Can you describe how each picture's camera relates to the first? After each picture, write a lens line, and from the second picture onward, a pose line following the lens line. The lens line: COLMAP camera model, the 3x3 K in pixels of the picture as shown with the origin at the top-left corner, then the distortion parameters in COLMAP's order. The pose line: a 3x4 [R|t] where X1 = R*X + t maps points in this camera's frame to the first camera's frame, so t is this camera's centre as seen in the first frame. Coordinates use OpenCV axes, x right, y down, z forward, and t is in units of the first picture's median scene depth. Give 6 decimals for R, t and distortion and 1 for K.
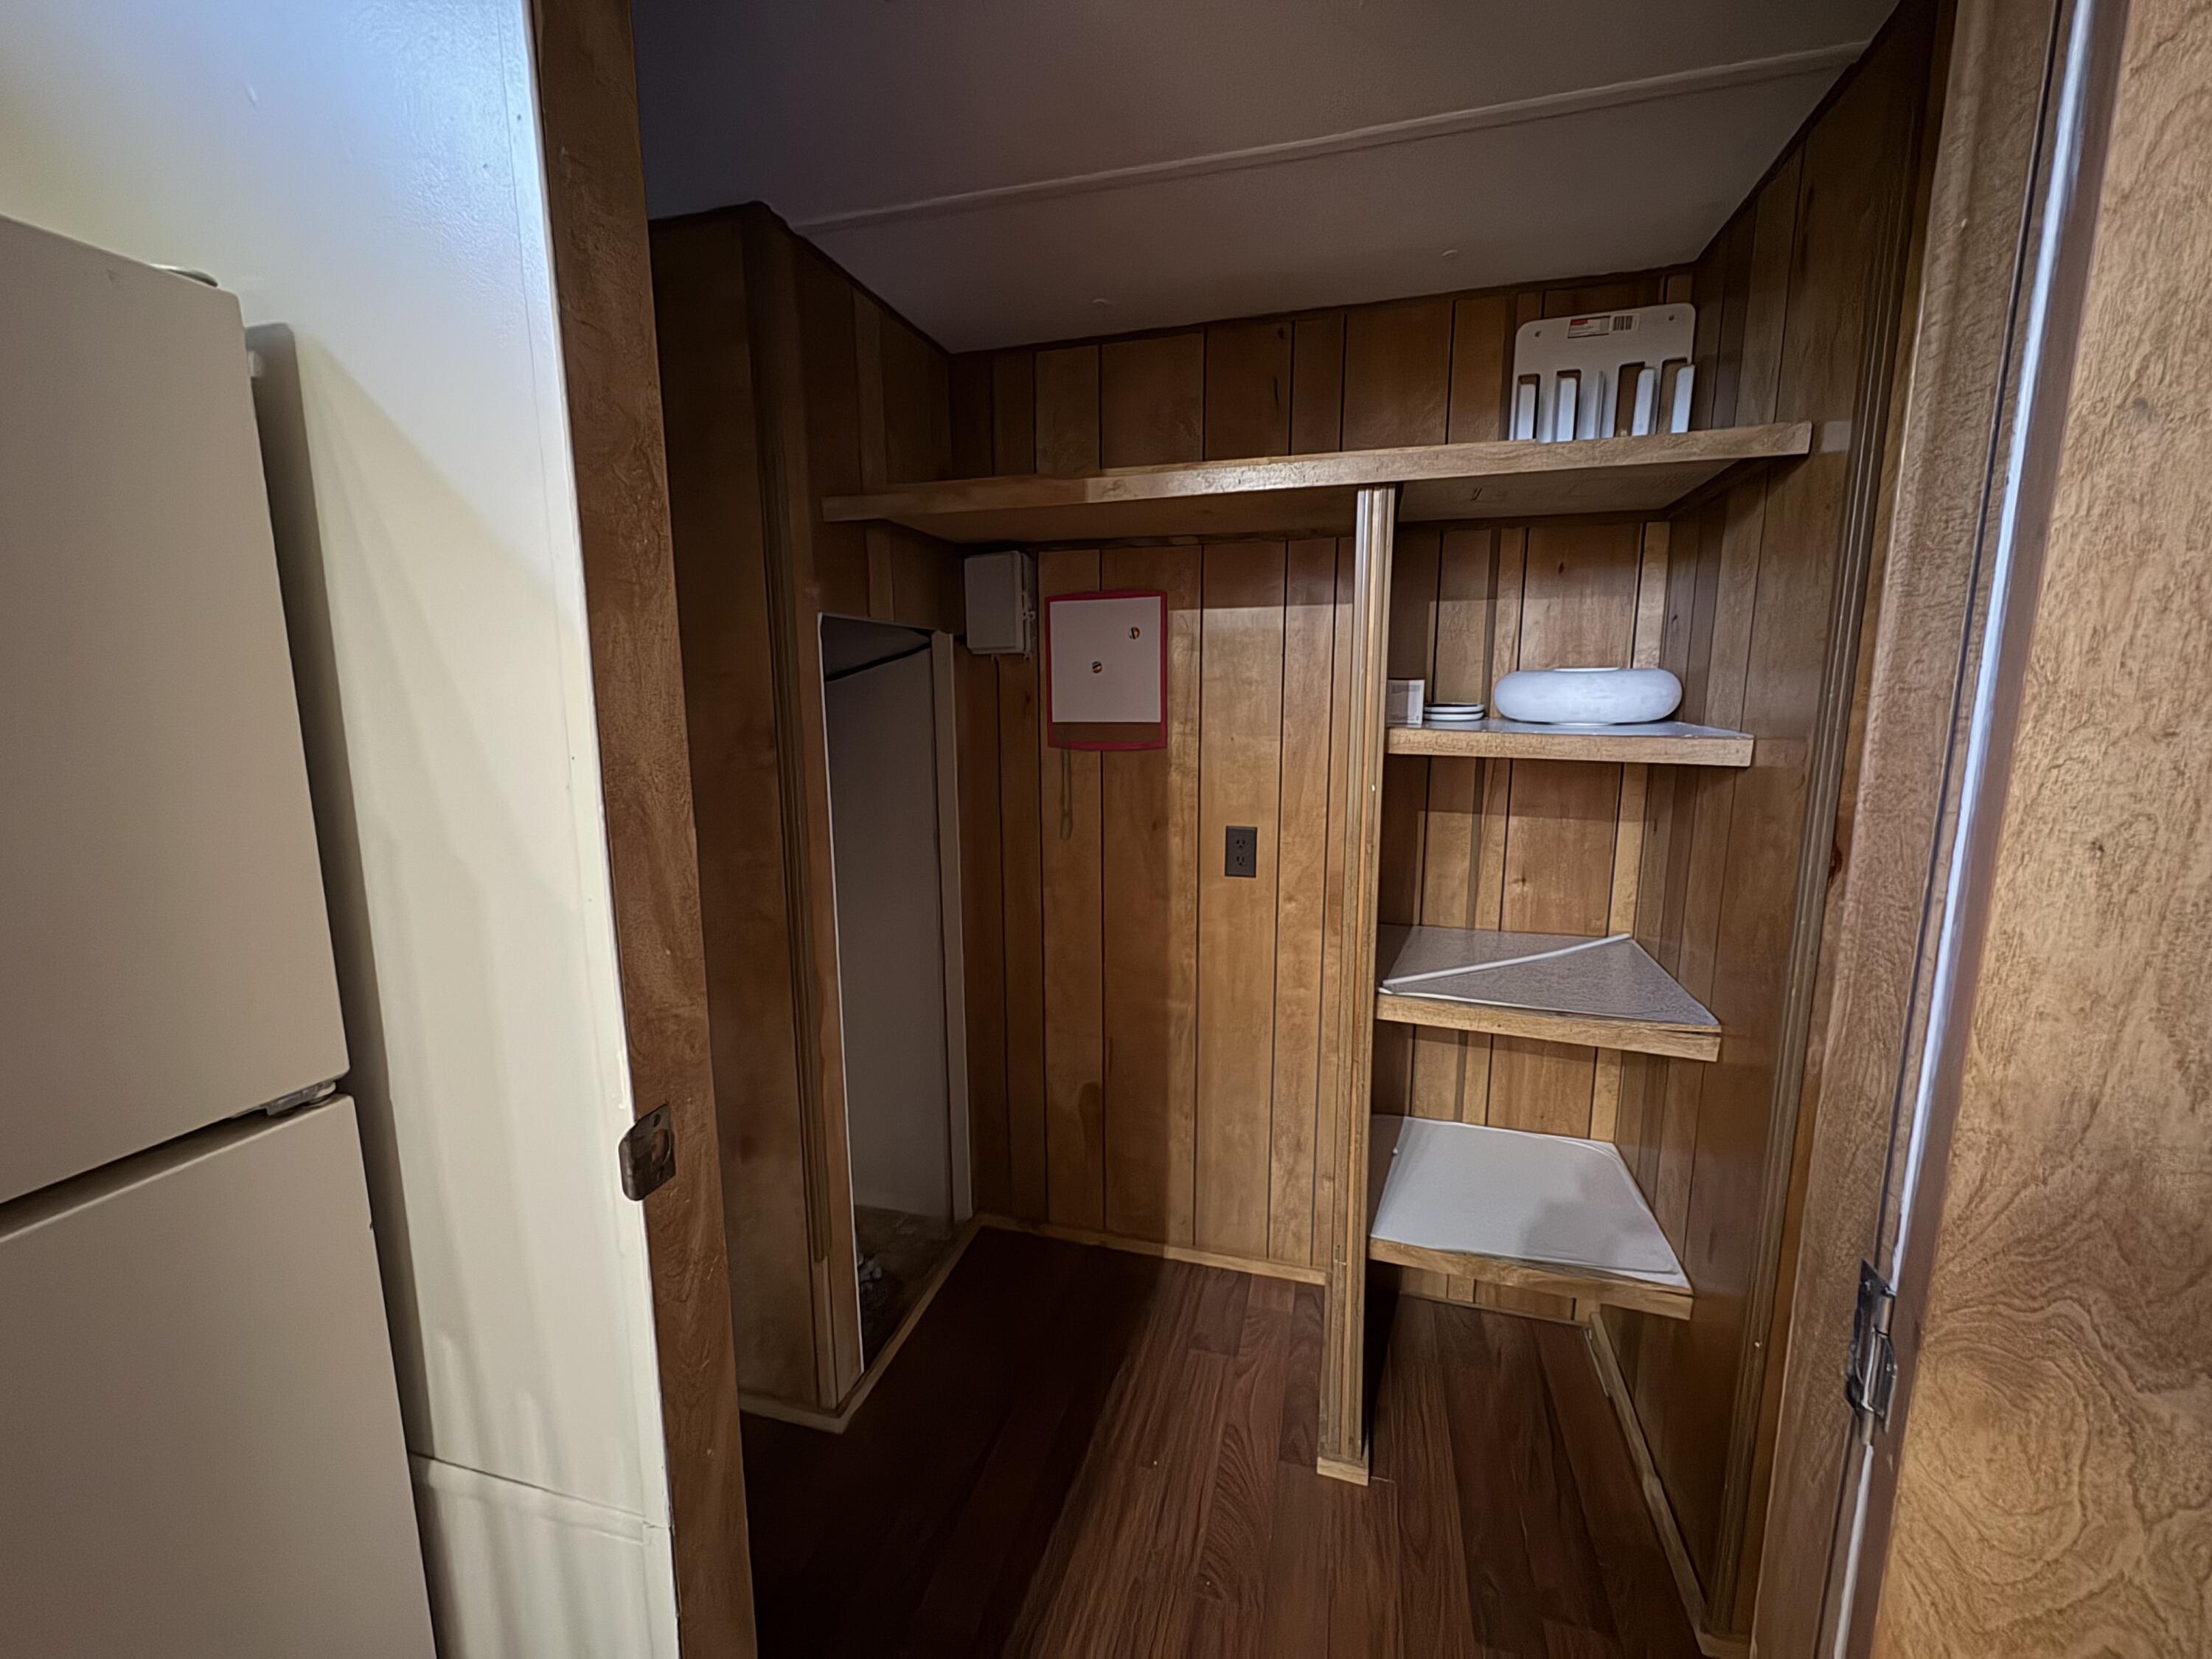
lens RADIAL K [[875.8, 0, 1105.7], [0, 875.8, 829.9], [0, 0, 1]] dist [0.001477, -0.000098]
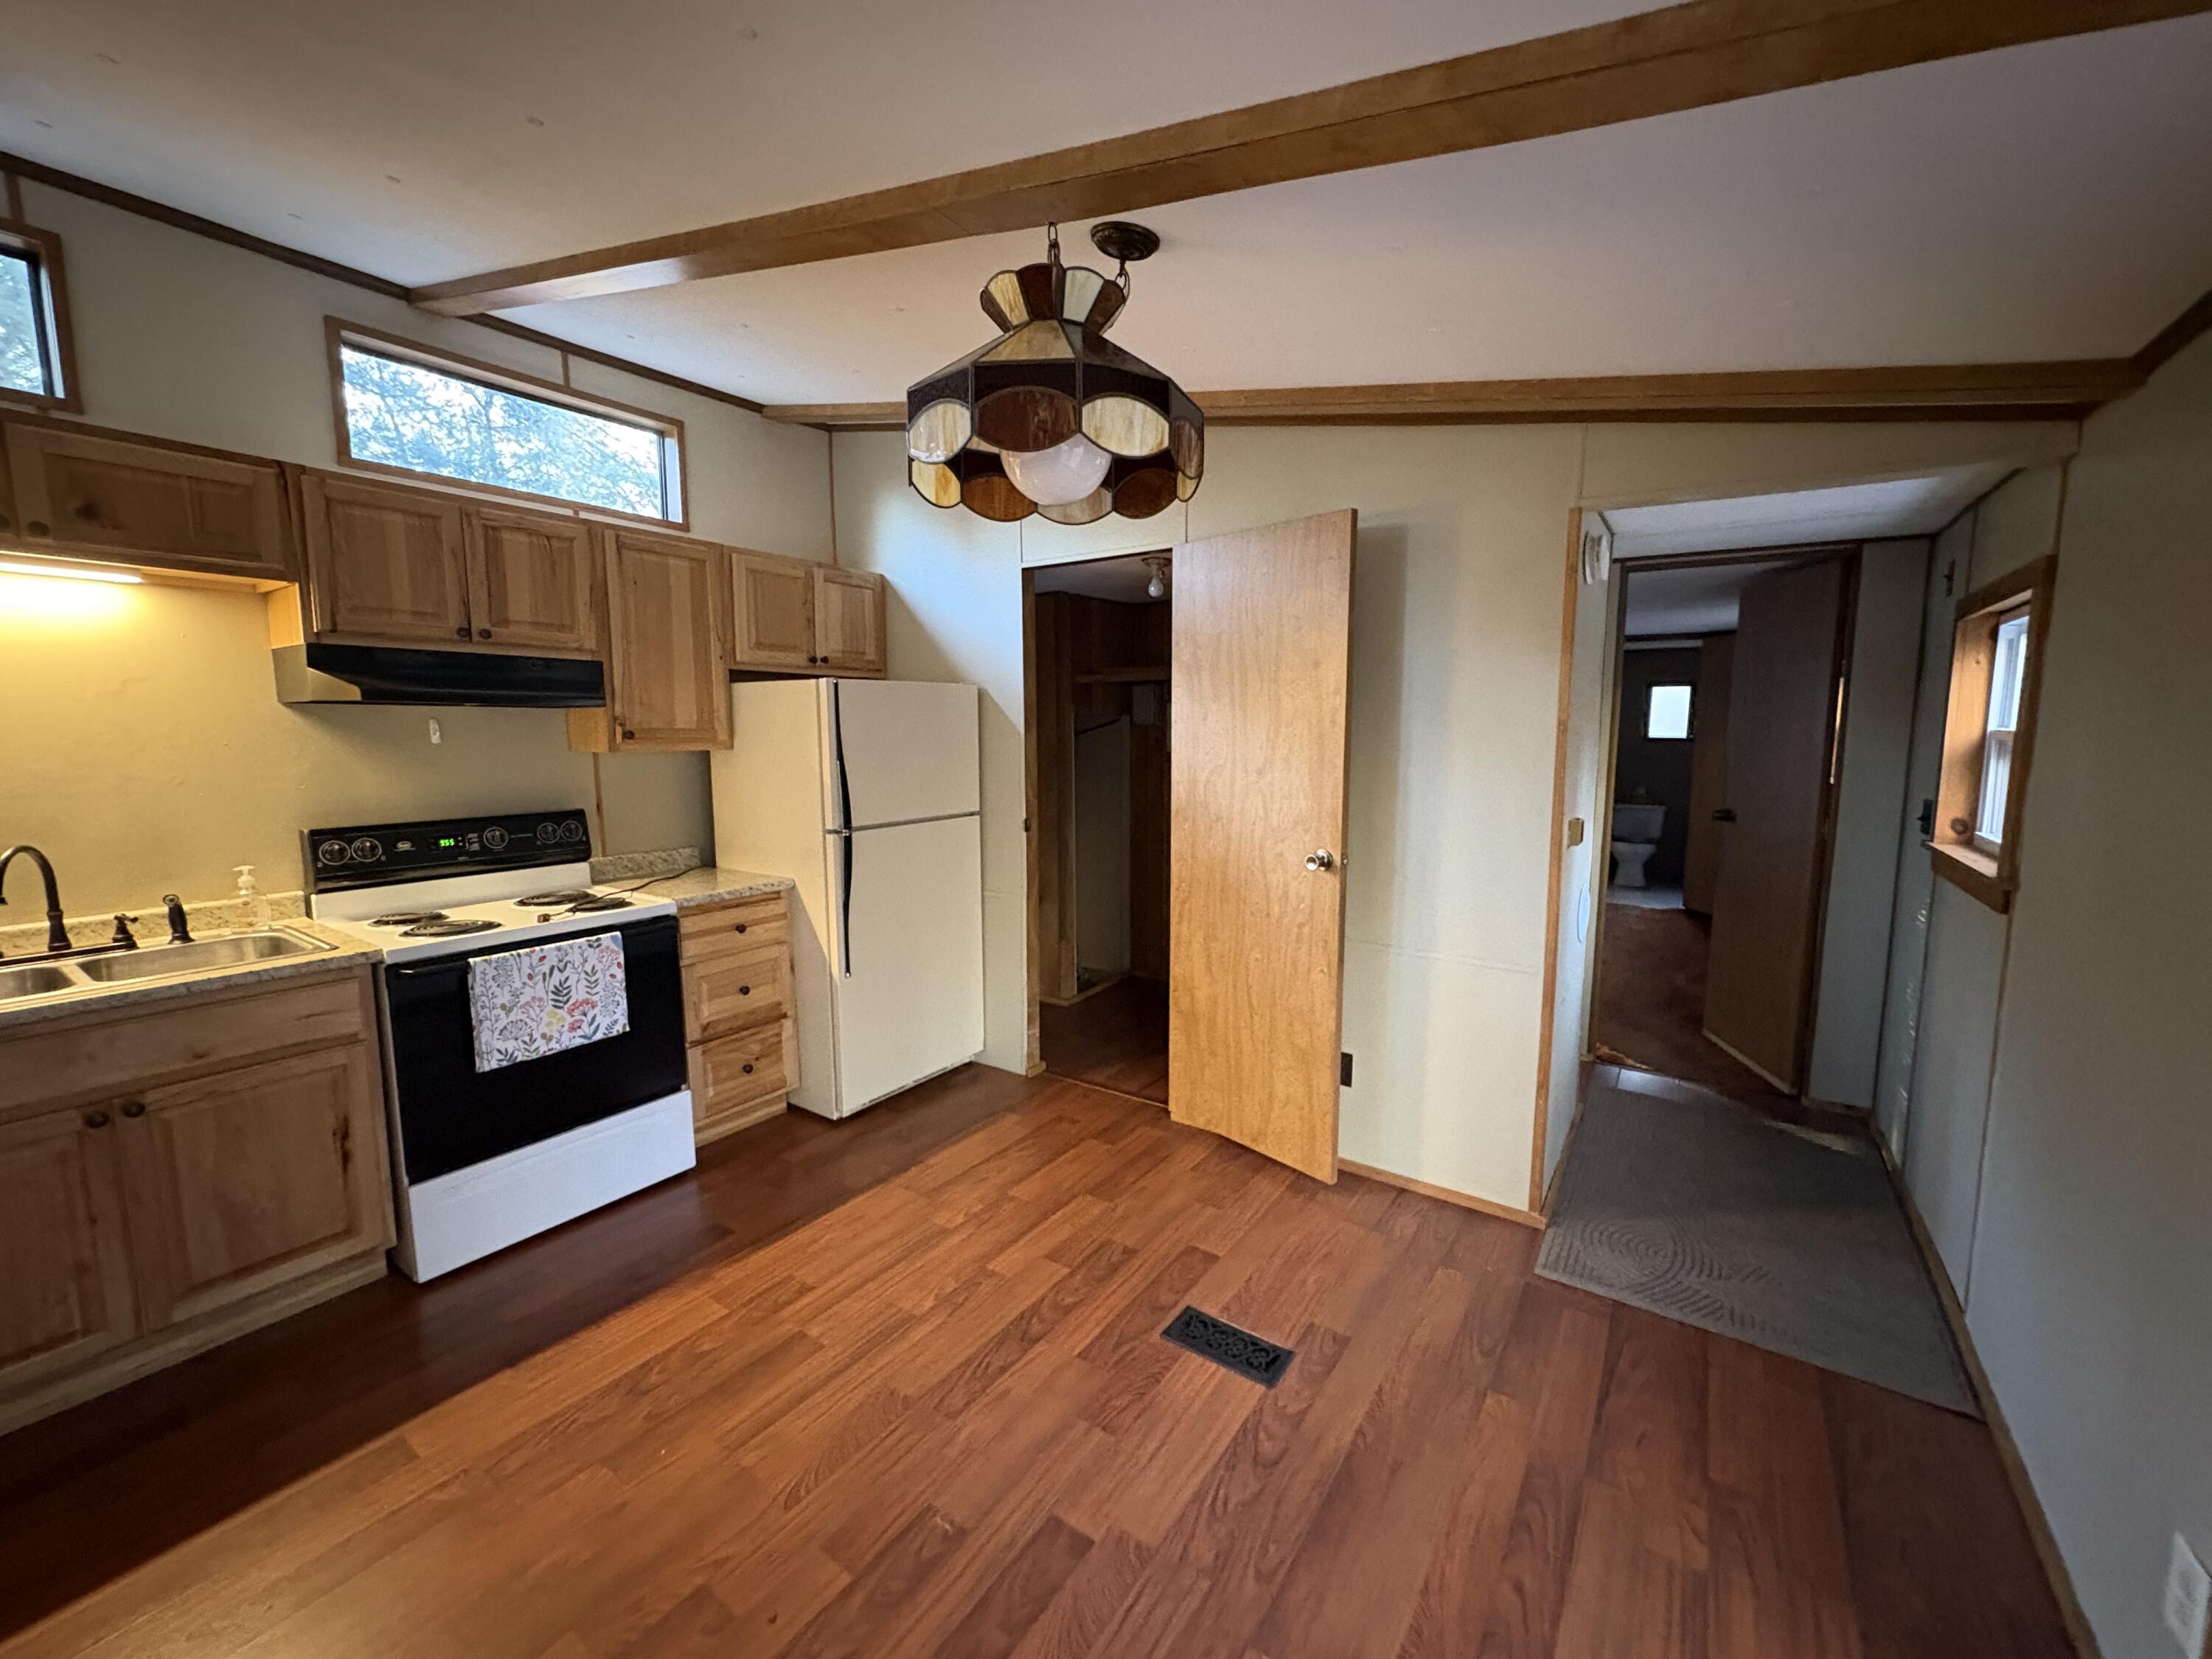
lens RADIAL K [[875.8, 0, 1106.5], [0, 875.8, 820.0], [0, 0, 1]] dist [0.001477, -0.000098]
pose [[0.946102, 0.041774, -0.321163, 0.701528], [-0.054197, 0.998084, -0.029836, 0.181156], [0.319302, 0.045634, 0.946554, -1.650219]]
